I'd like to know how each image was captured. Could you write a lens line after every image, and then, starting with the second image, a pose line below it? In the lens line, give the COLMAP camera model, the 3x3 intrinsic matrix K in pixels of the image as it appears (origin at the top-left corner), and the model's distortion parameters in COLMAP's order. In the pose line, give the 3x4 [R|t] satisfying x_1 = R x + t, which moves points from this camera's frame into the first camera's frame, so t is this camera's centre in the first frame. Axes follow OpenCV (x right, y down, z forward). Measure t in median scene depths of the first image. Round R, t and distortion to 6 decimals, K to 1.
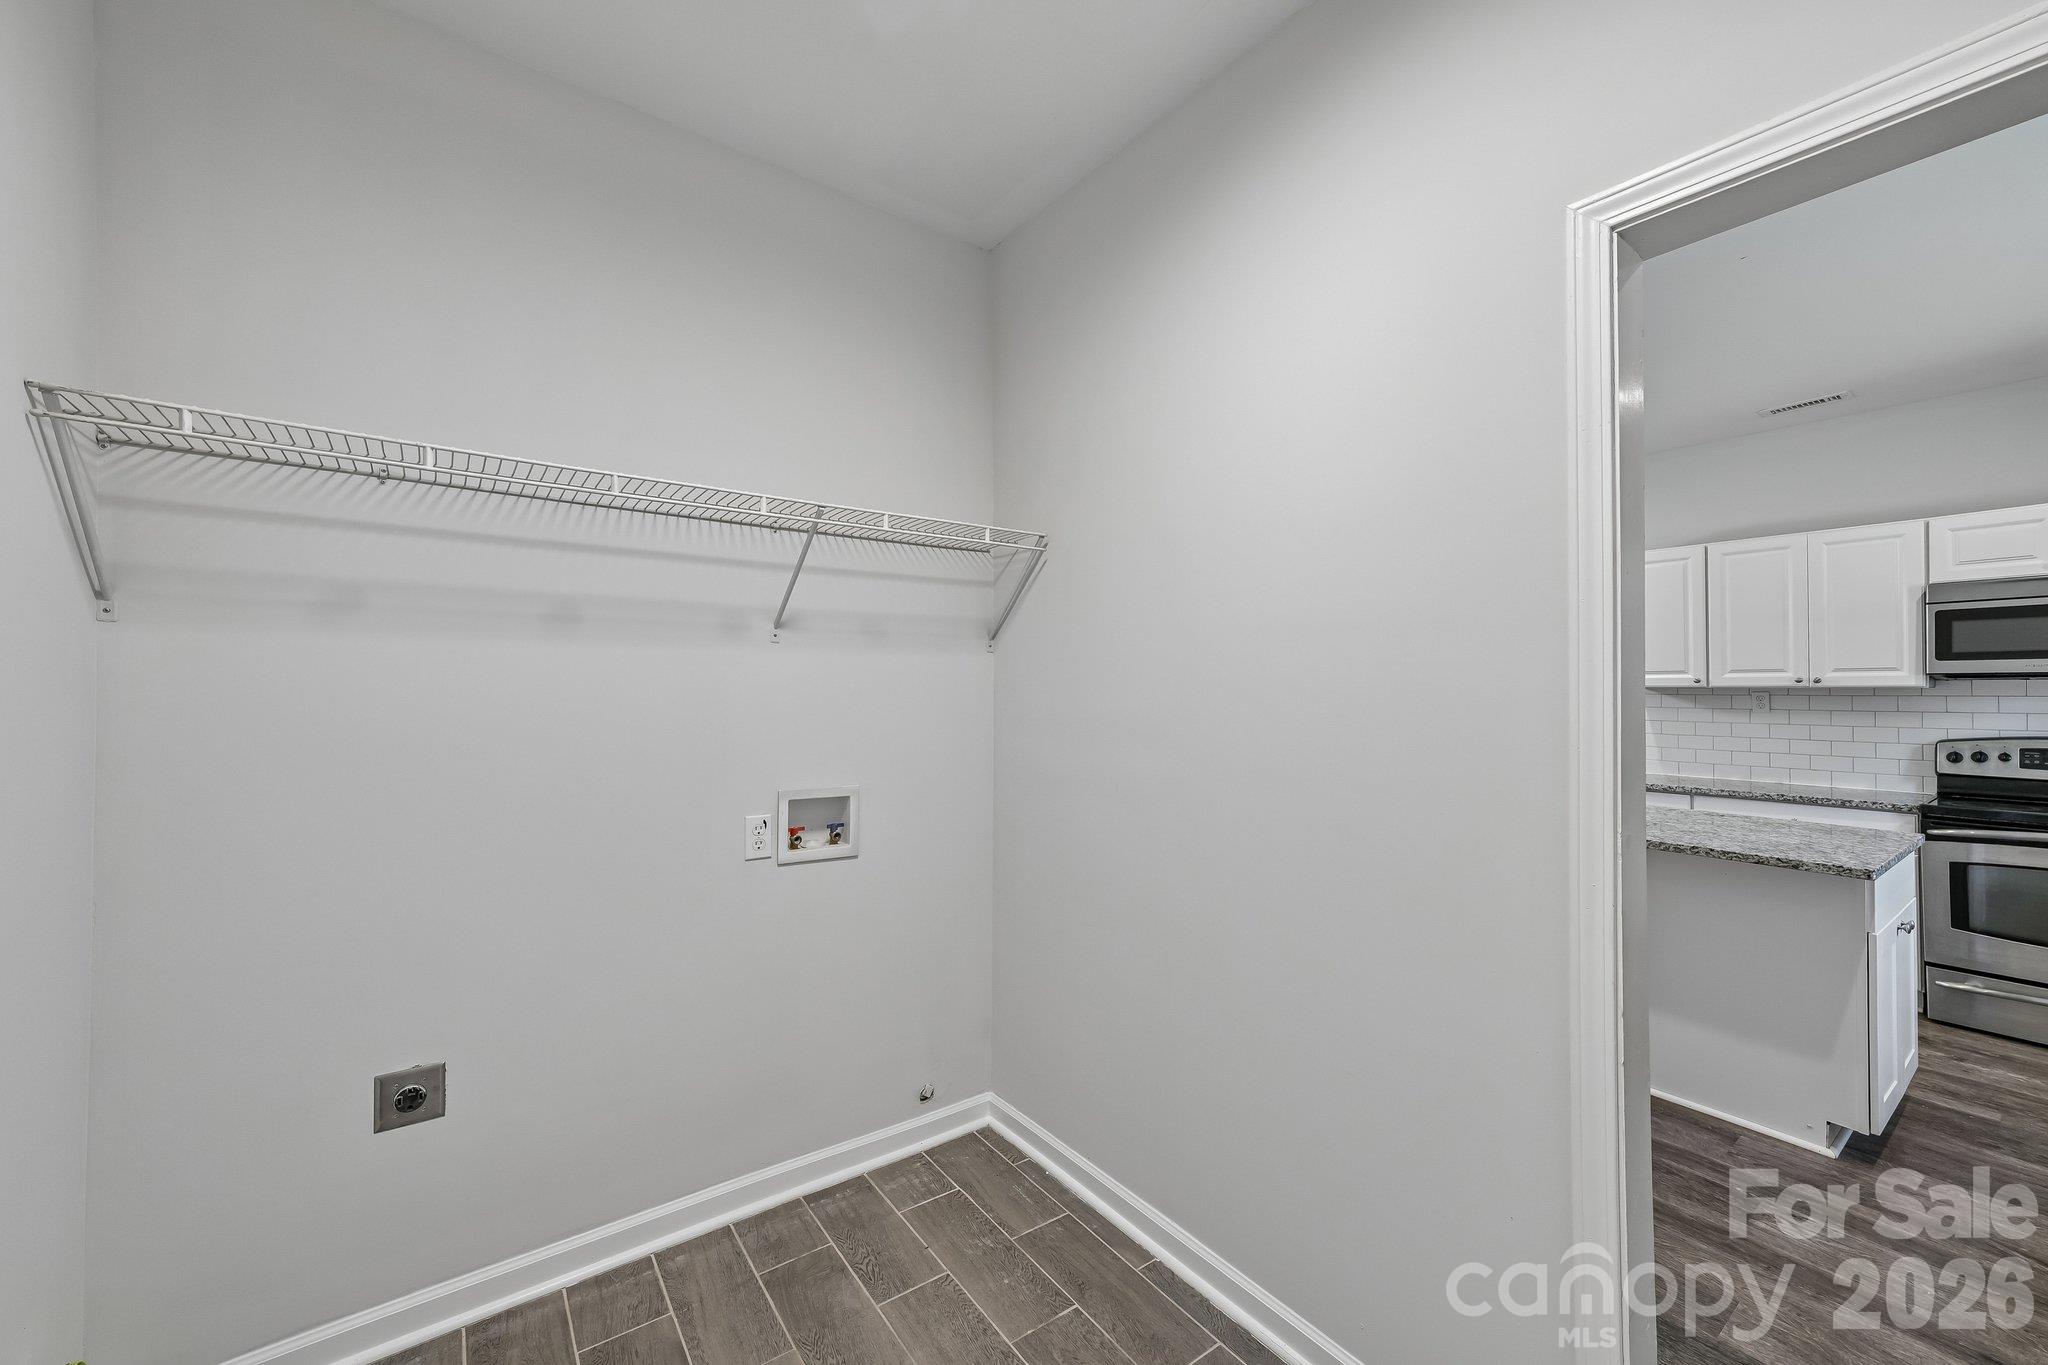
lens RADIAL K [[801.5, 0, 1026.7], [0, 801.5, 679.7], [0, 0, 1]] dist [0.011085, -0.001018]
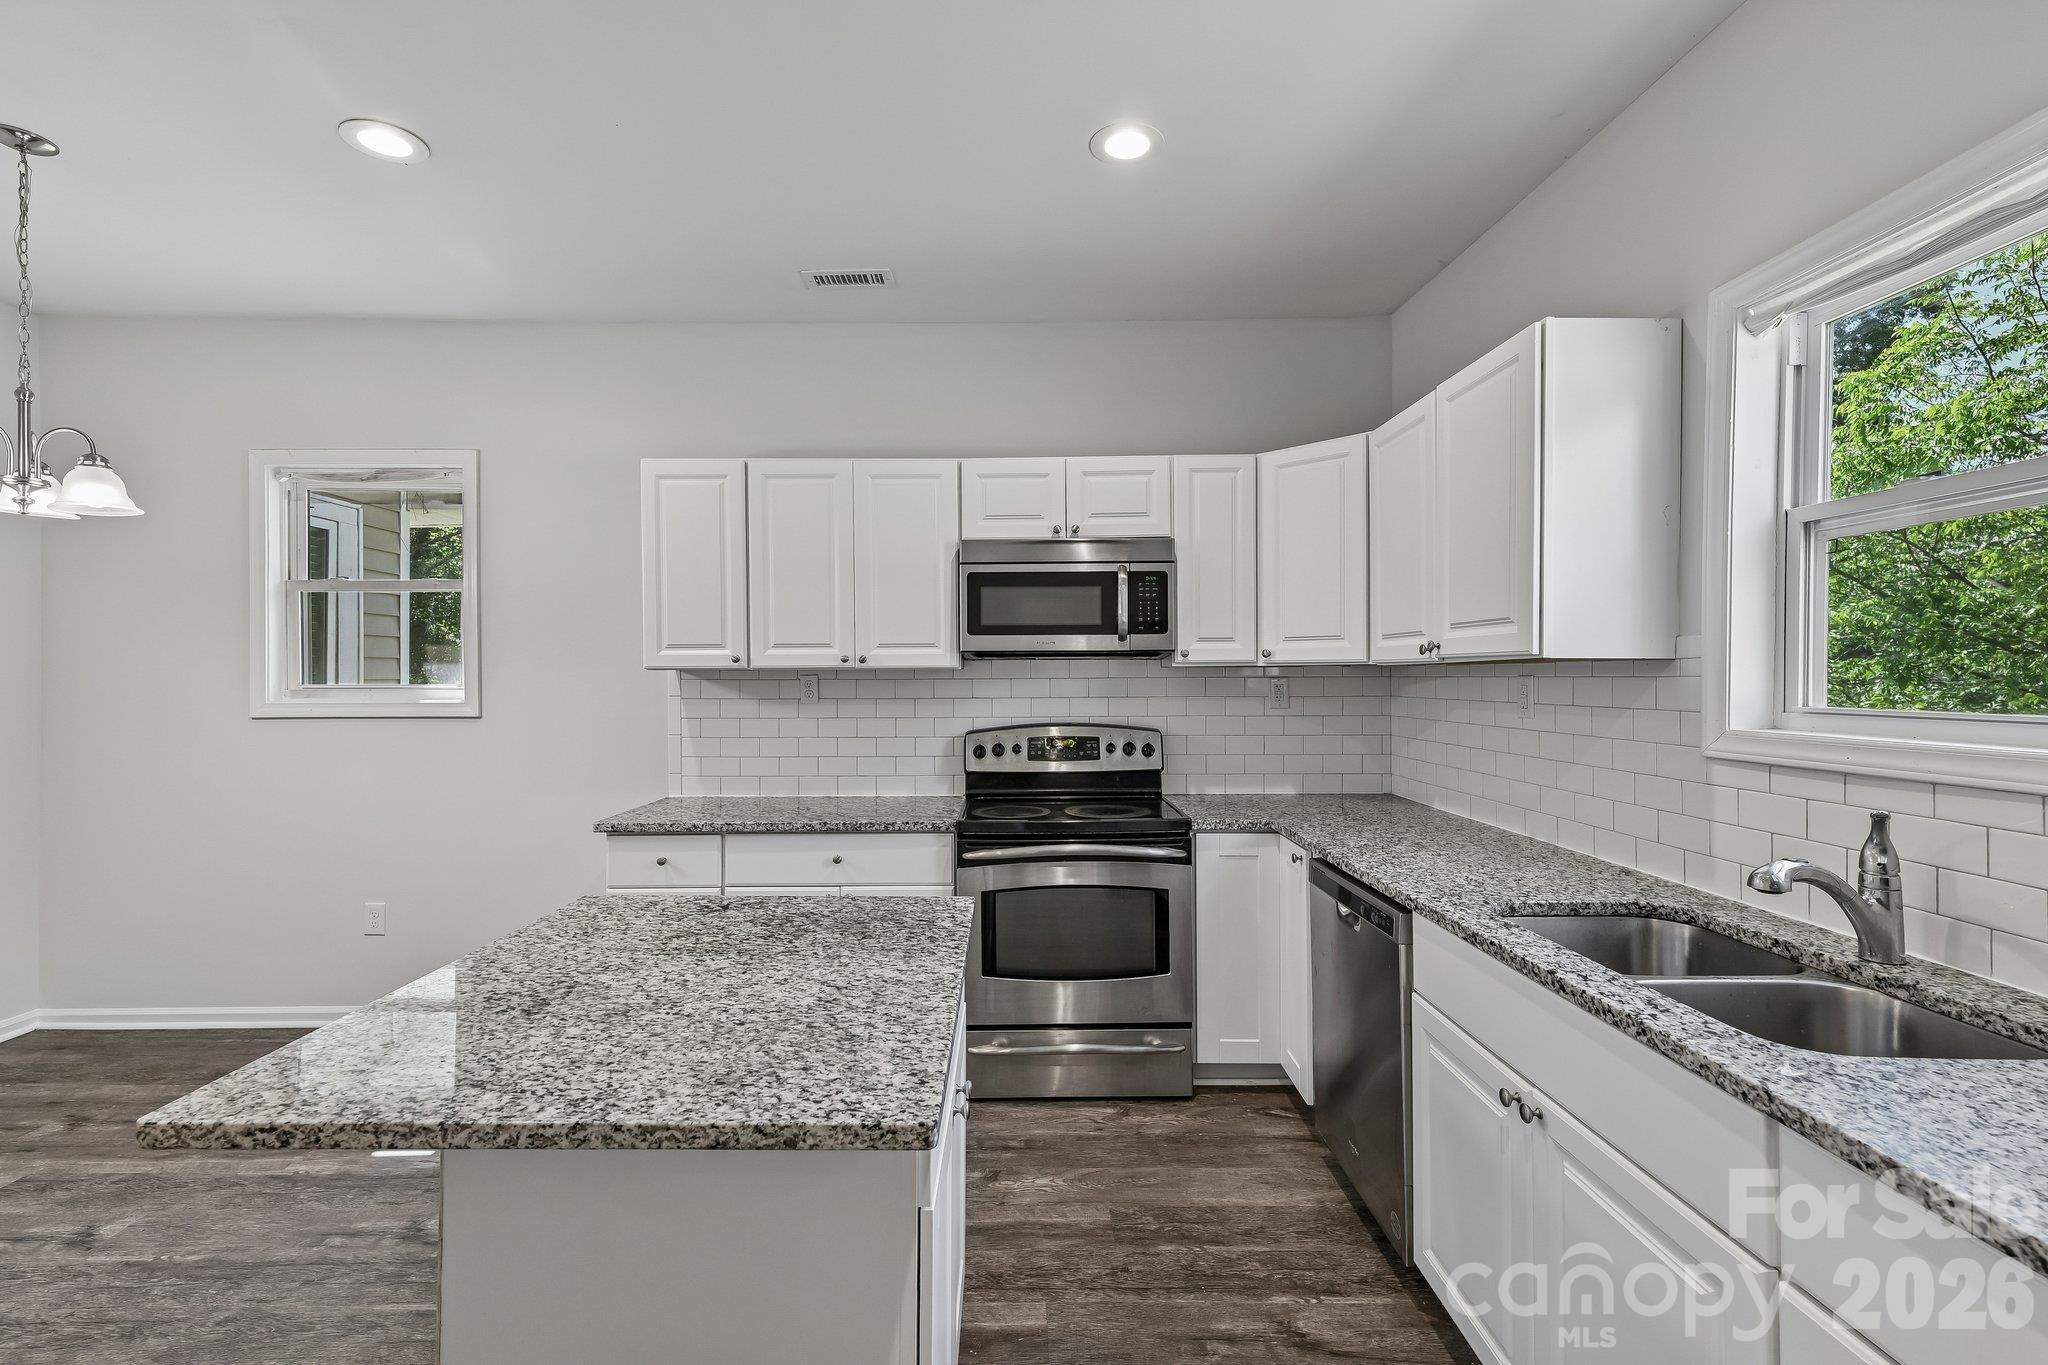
lens RADIAL K [[898.8, 0, 1013.4], [0, 898.8, 676.0], [0, 0, 1]] dist [0.016933, -0.000945]
pose [[0.599802, -0.004858, 0.800133, 0.384319], [-0.005340, 0.999935, 0.010075, 0.006993], [-0.800130, -0.010316, 0.599737, 0.379437]]
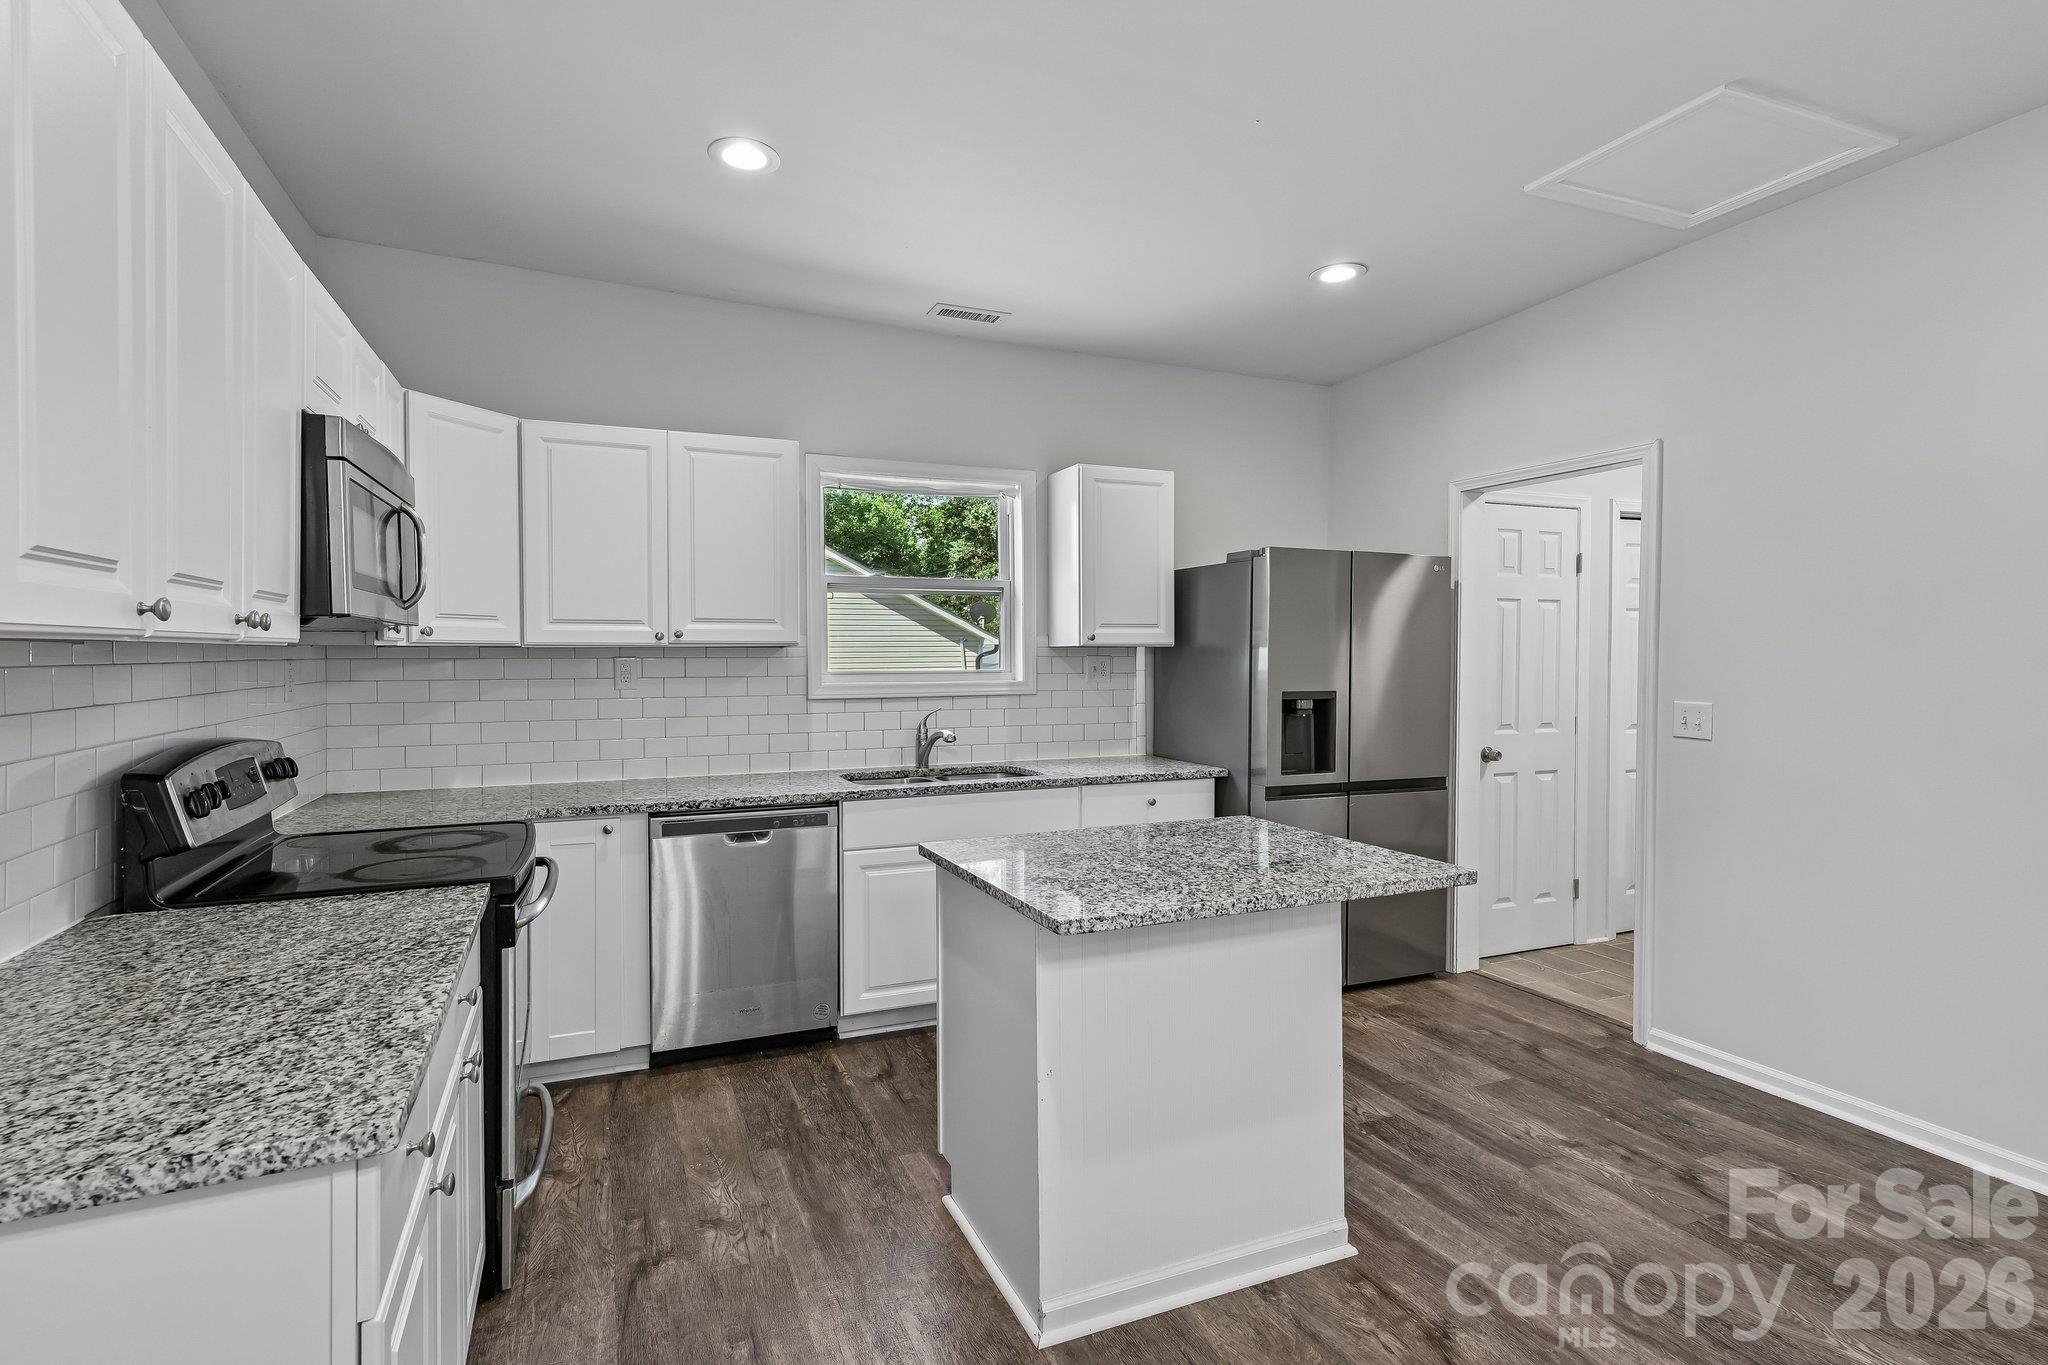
lens RADIAL K [[991.7, 0, 1020.5], [0, 991.7, 671.0], [0, 0, 1]] dist [0.017978, 0.000774]
pose [[-0.973230, -0.008921, 0.229659, 0.556254], [-0.008012, 0.999956, 0.004889, 0.016792], [-0.229692, 0.002918, -0.973259, 1.292956]]
